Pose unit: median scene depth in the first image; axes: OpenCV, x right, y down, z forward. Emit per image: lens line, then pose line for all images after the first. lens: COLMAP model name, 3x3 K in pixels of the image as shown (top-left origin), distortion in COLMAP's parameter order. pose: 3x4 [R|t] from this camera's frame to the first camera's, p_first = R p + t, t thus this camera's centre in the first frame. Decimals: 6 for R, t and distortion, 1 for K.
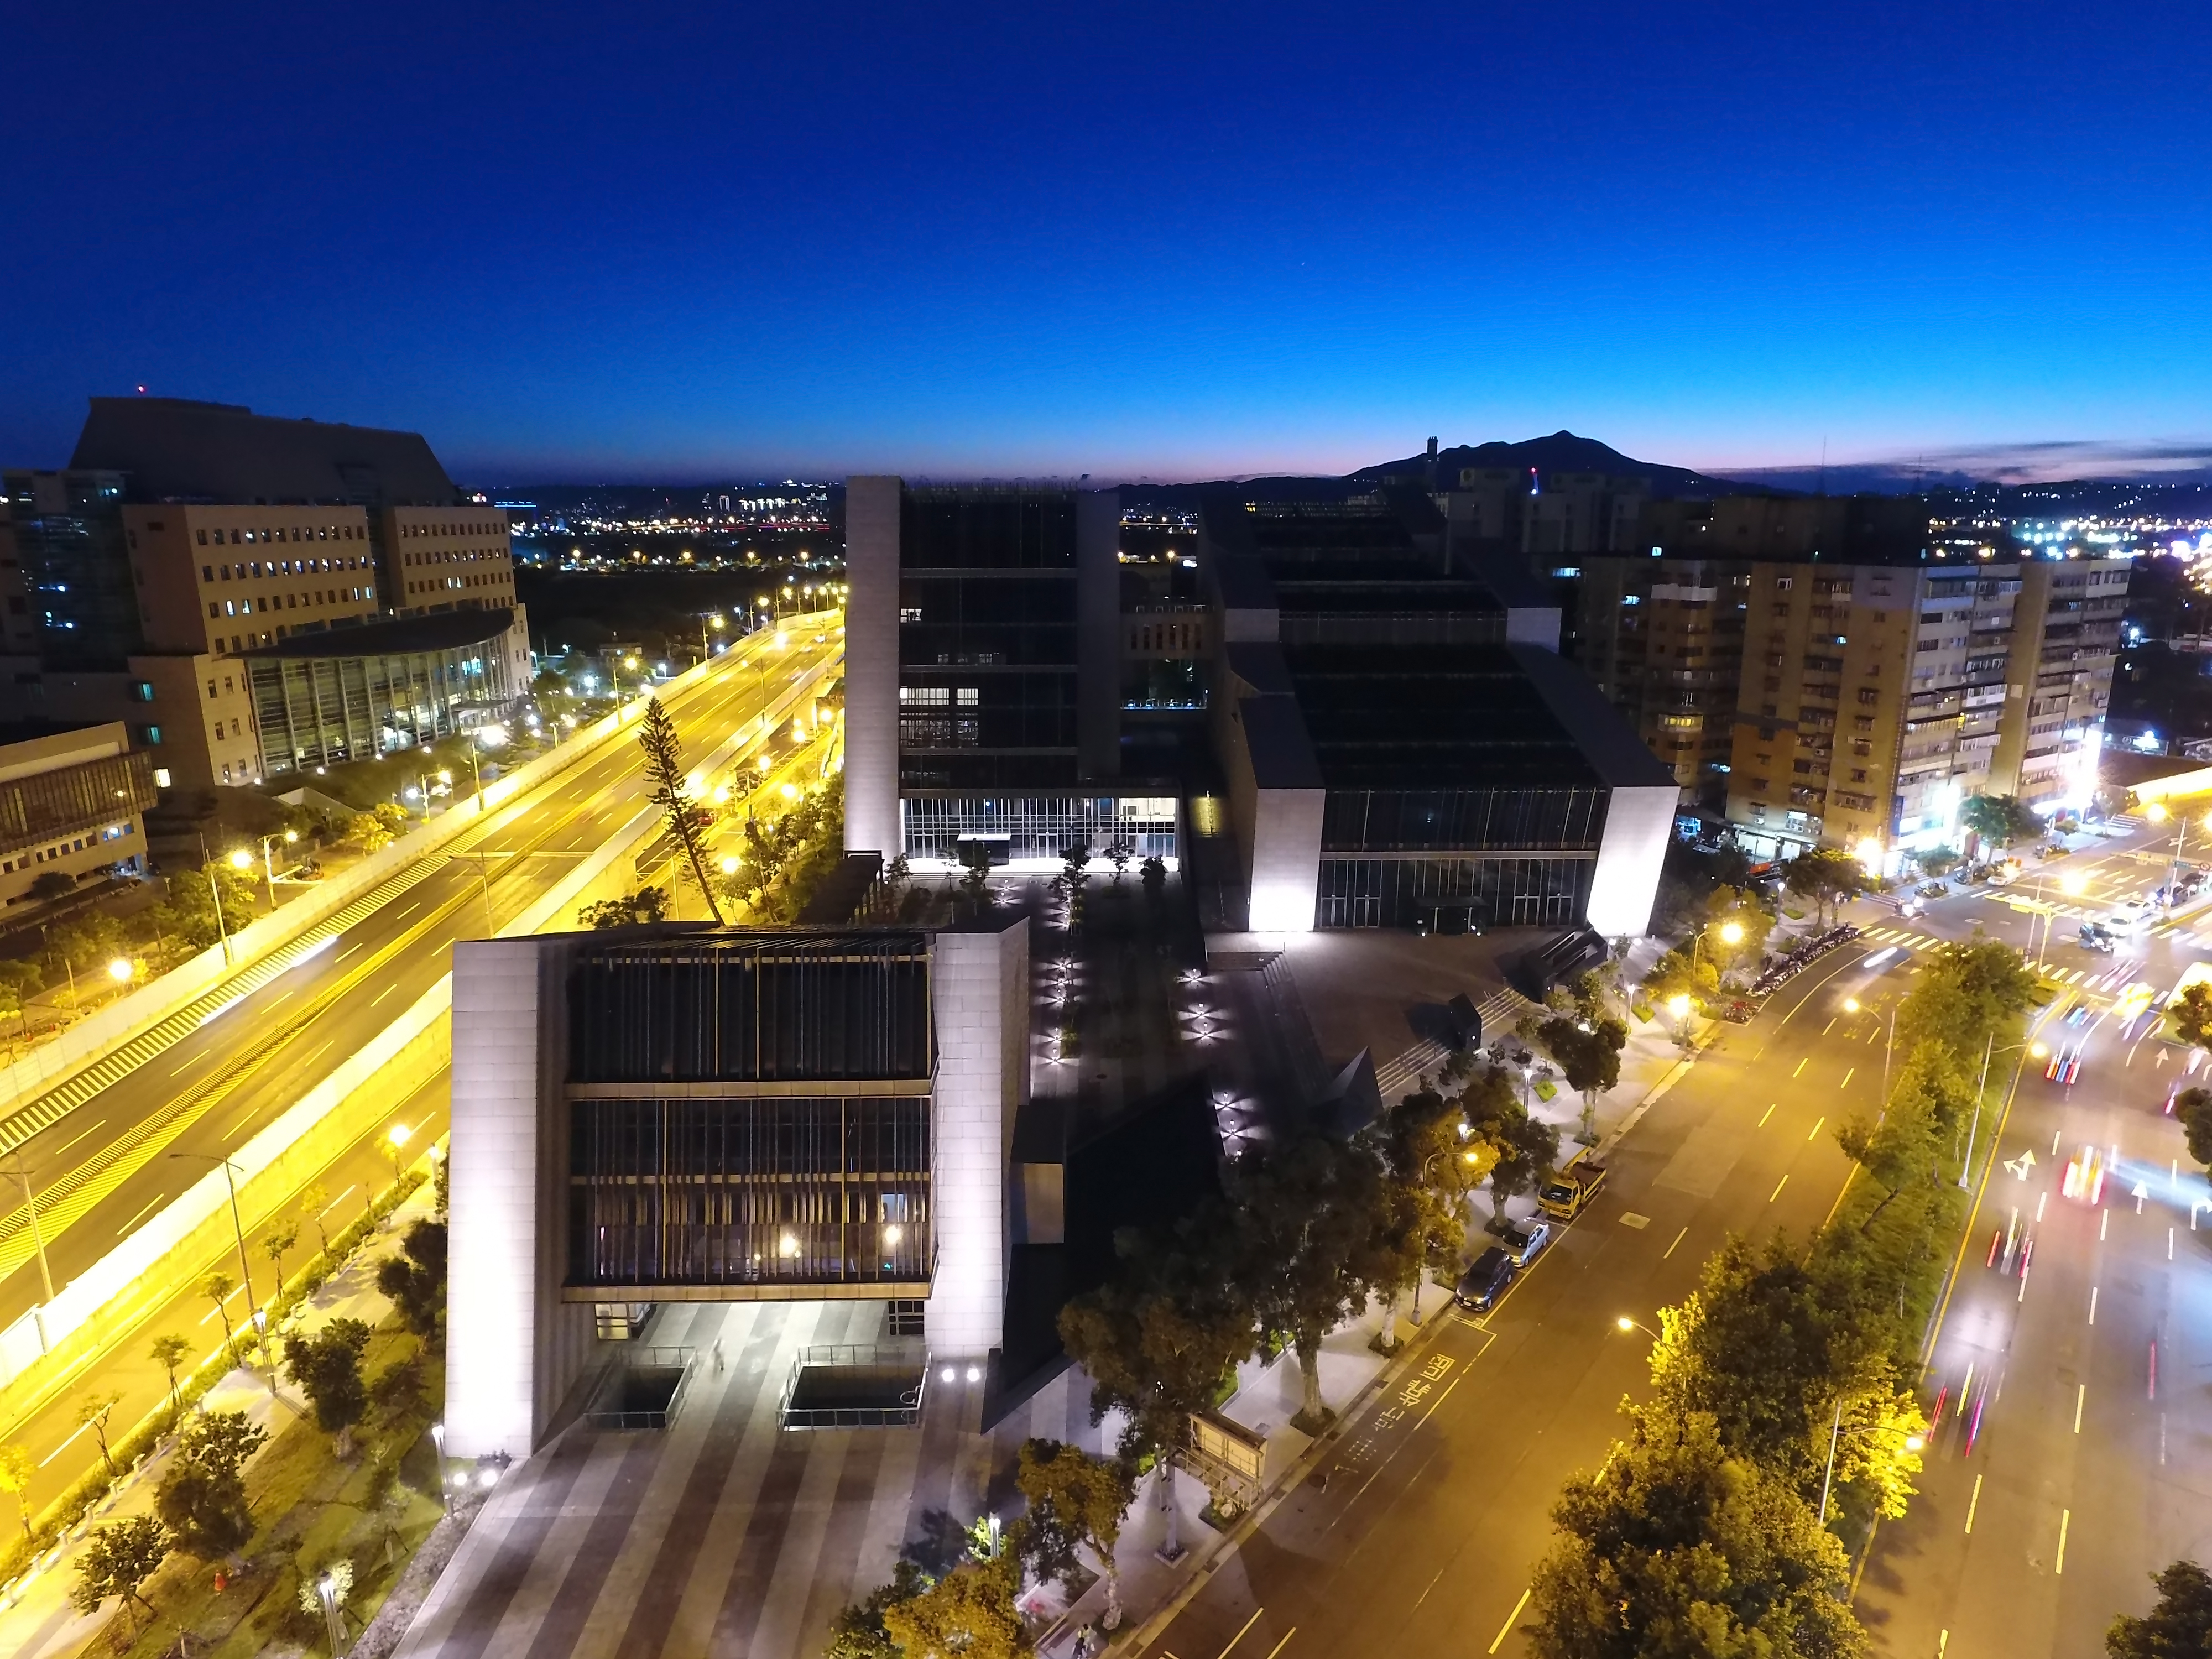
lens RADIAL K [[1268.6, 0, 1106.0], [0, 1268.6, 829.5], [0, 0, 1]] dist [-0.001672, 0.000024]
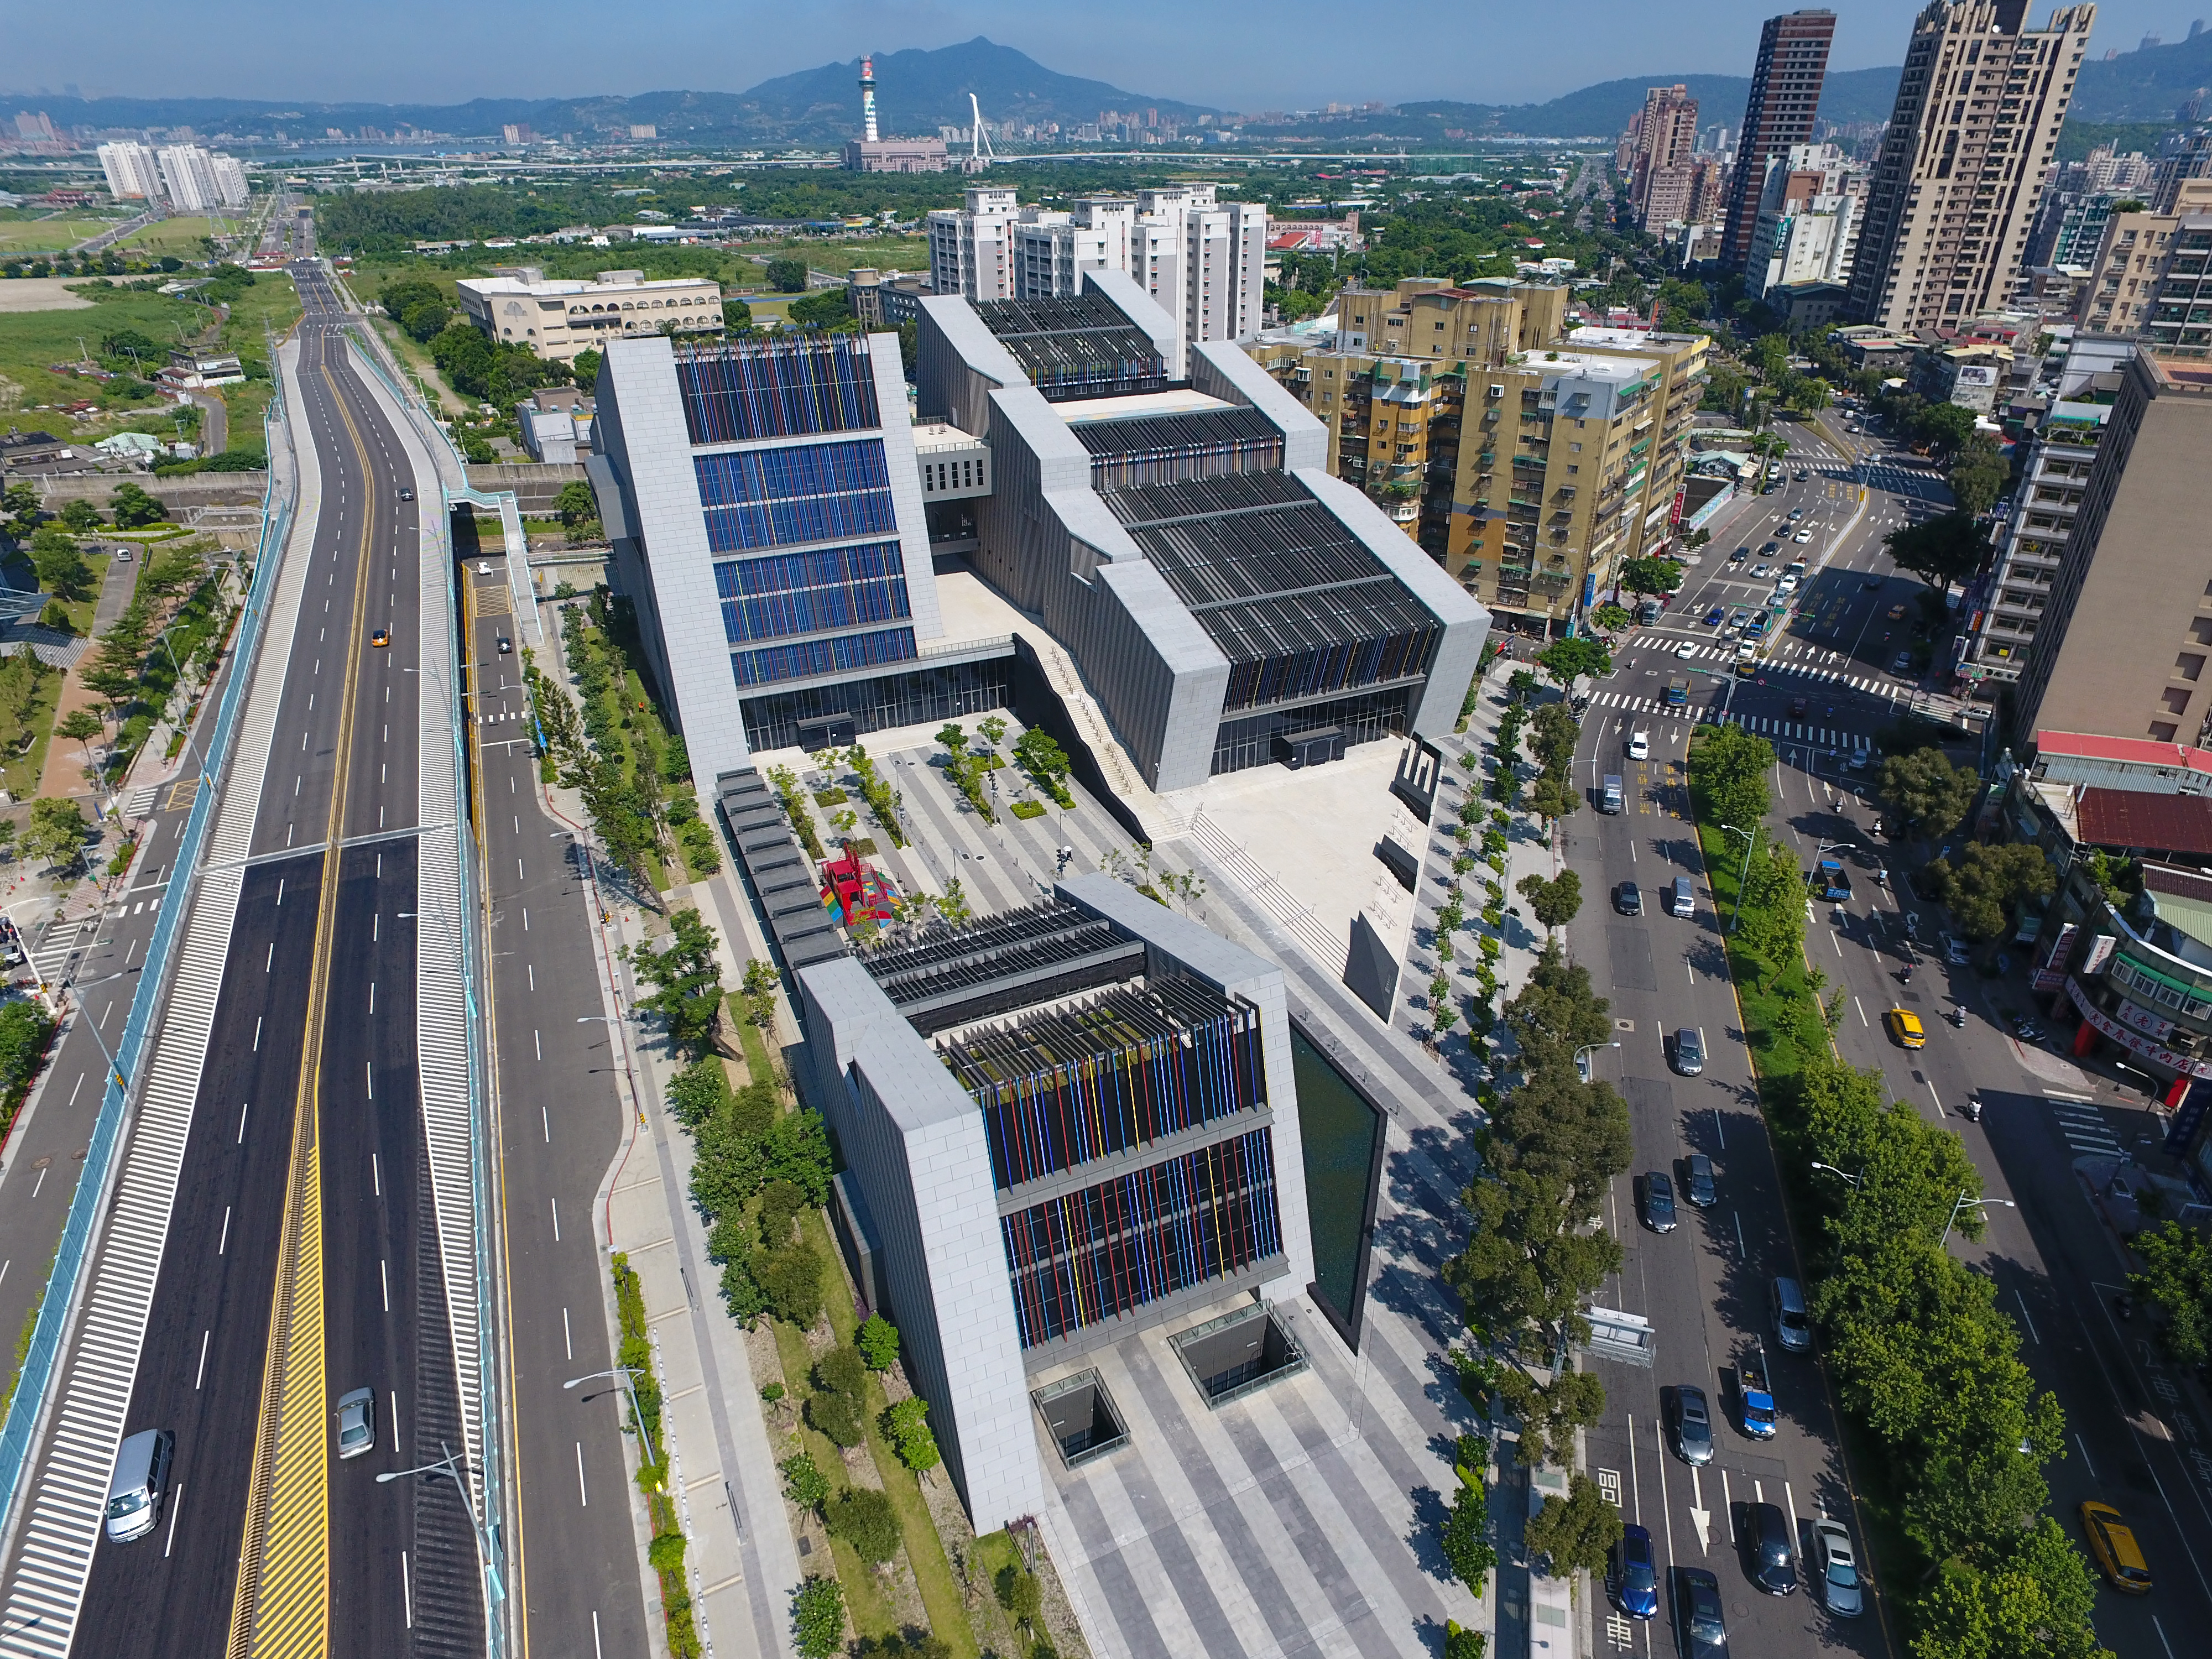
lens RADIAL K [[1267.5, 0, 1103.1], [0, 1267.5, 835.7], [0, 0, 1]] dist [-0.001499, -0.000700]
pose [[0.916551, -0.201194, 0.345623, -0.465815], [0.105882, 0.955476, 0.275417, -0.283060], [-0.385647, -0.215838, 0.897045, 0.041206]]
